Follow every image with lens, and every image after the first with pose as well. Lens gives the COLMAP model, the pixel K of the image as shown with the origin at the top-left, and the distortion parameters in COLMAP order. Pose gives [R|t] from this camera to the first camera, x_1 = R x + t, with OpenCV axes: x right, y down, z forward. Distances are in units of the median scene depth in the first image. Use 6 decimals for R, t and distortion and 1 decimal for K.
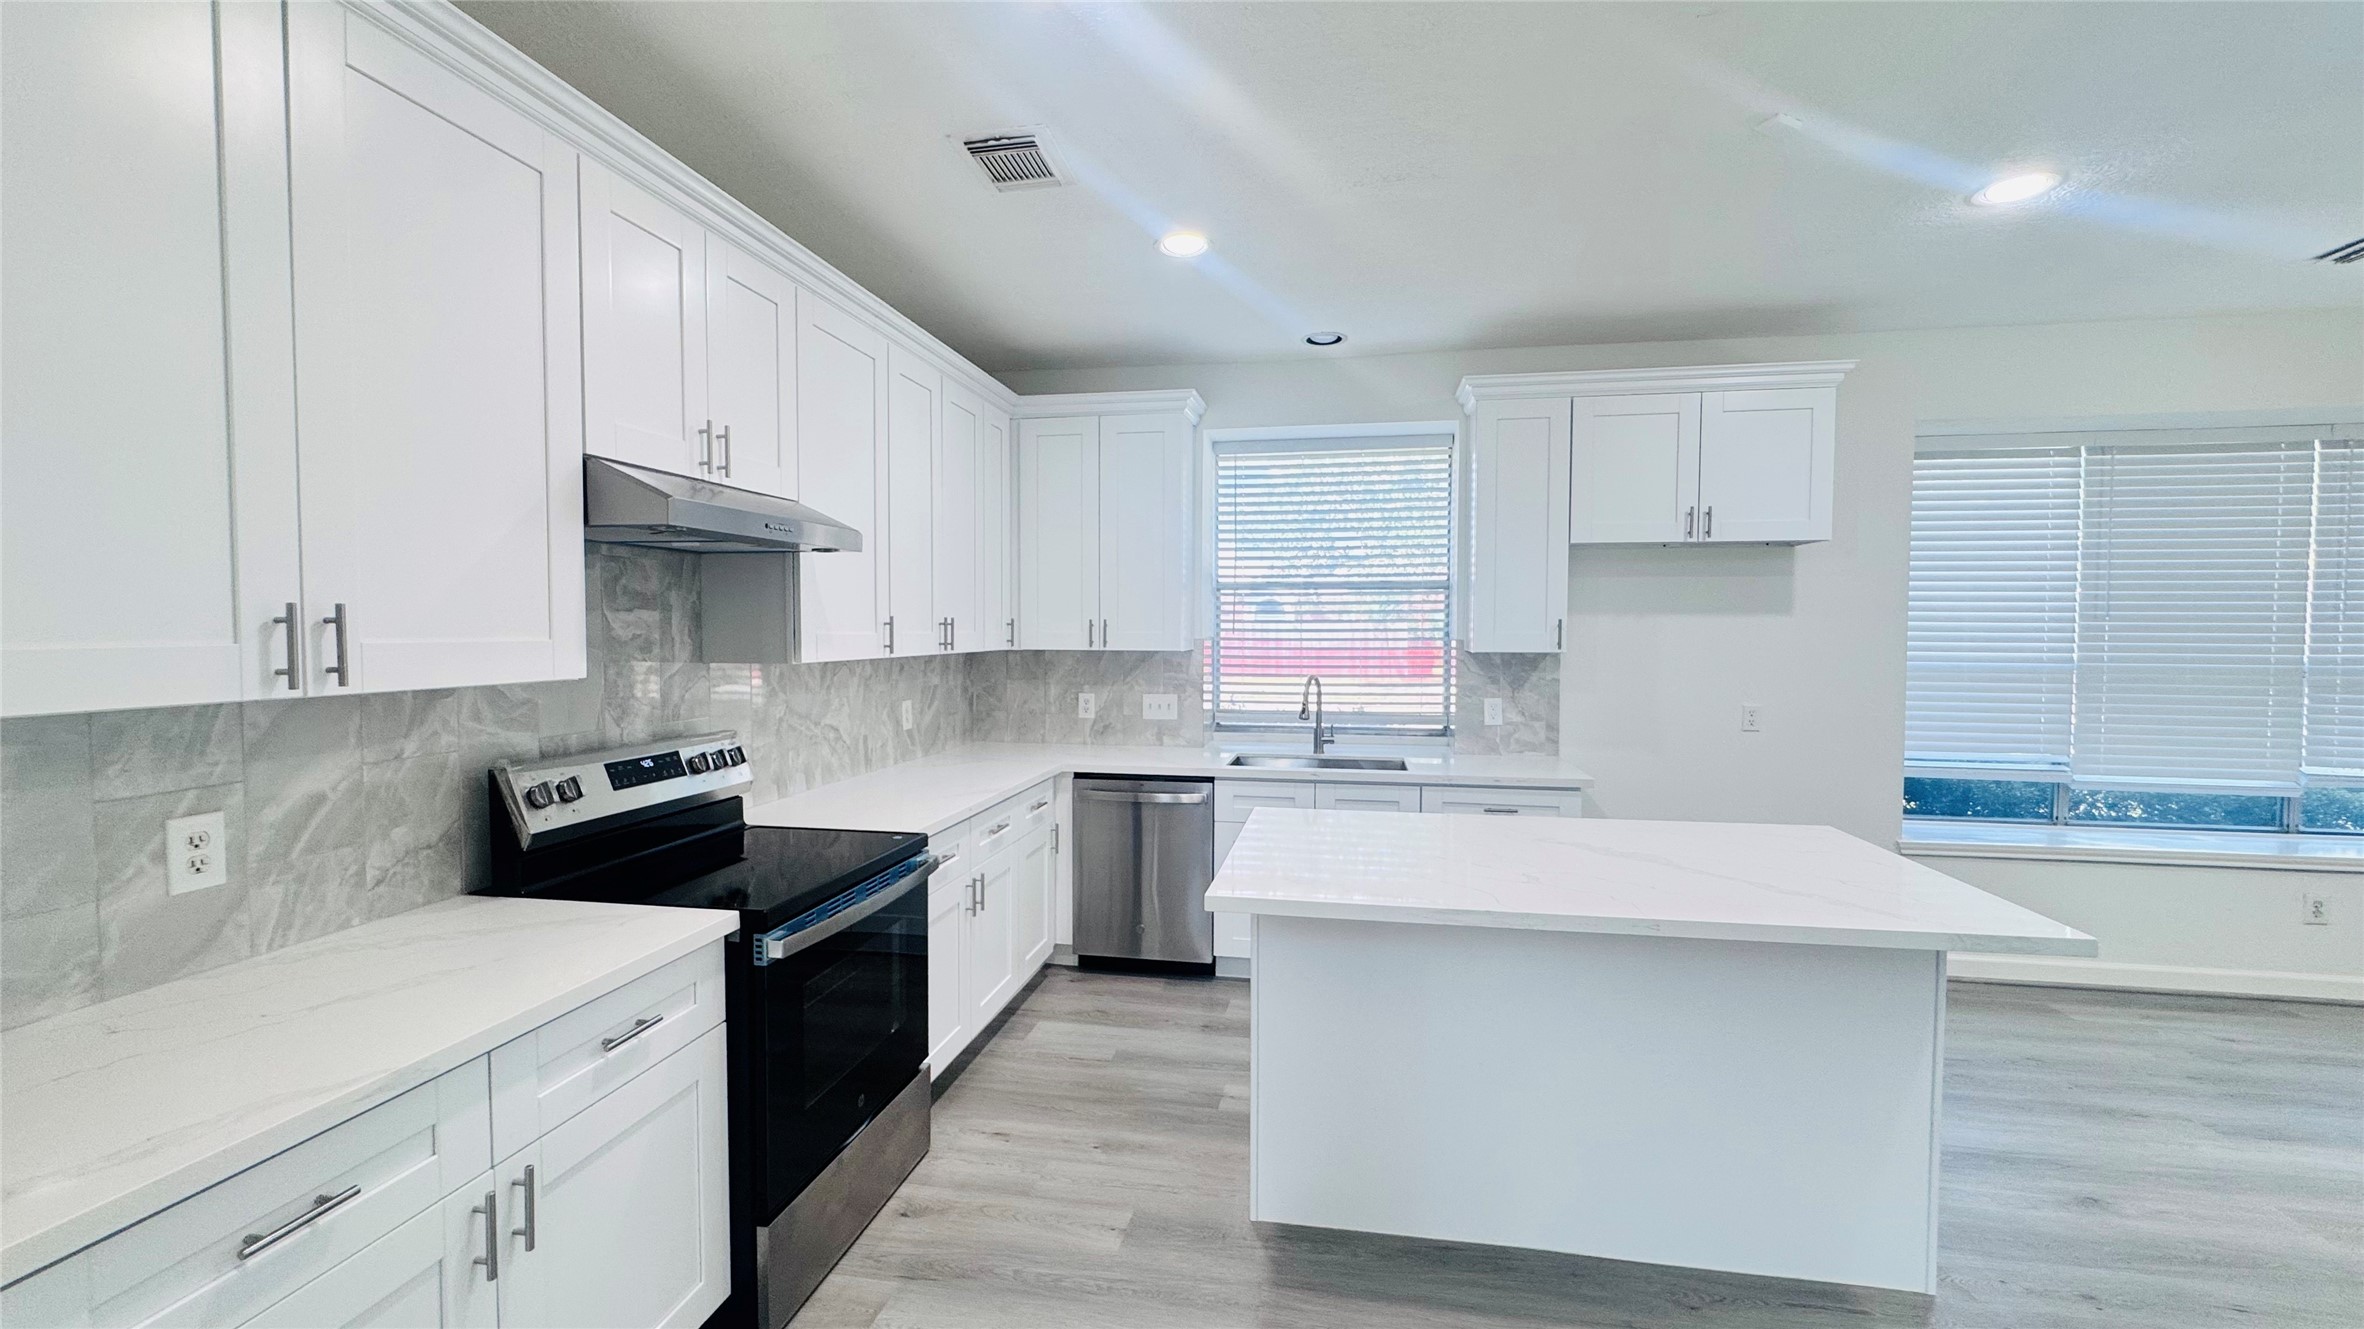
lens RADIAL K [[946.1, 0, 1190.2], [0, 946.1, 658.2], [0, 0, 1]] dist [0.000671, -0.000243]
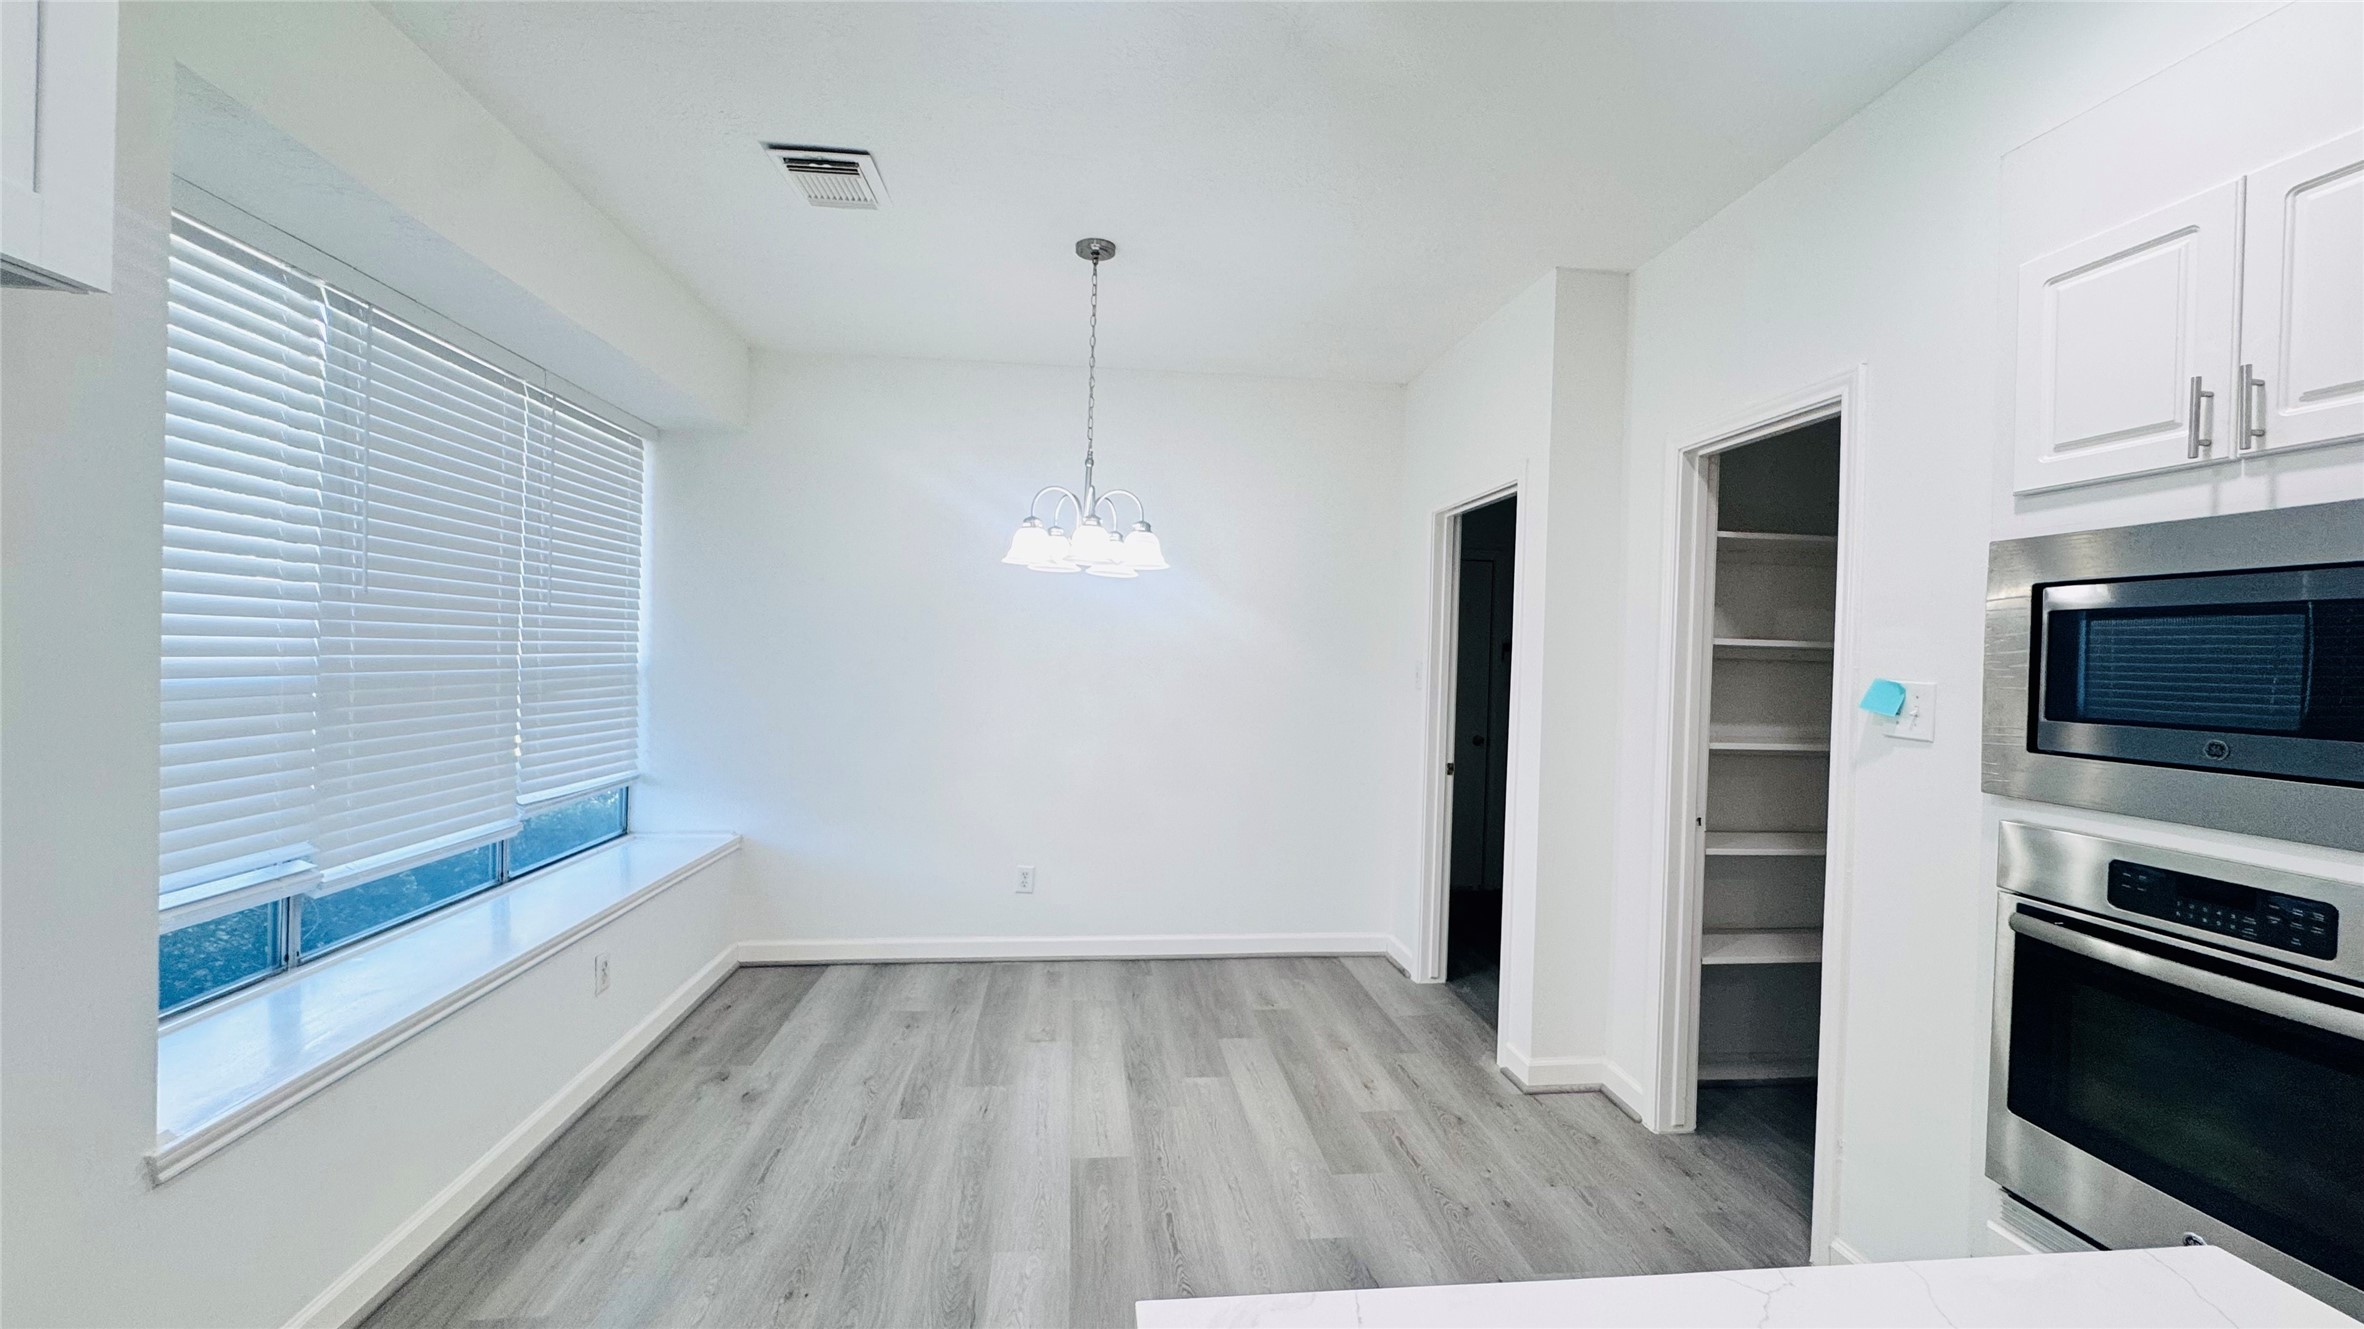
lens RADIAL K [[946.1, 0, 1184.2], [0, 946.1, 656.1], [0, 0, 1]] dist [0.000671, -0.000243]
pose [[-0.281251, -0.012782, 0.959549, 0.251676], [0.006548, 0.999862, 0.015238, -0.010245], [-0.959612, 0.010568, -0.281129, 0.661481]]
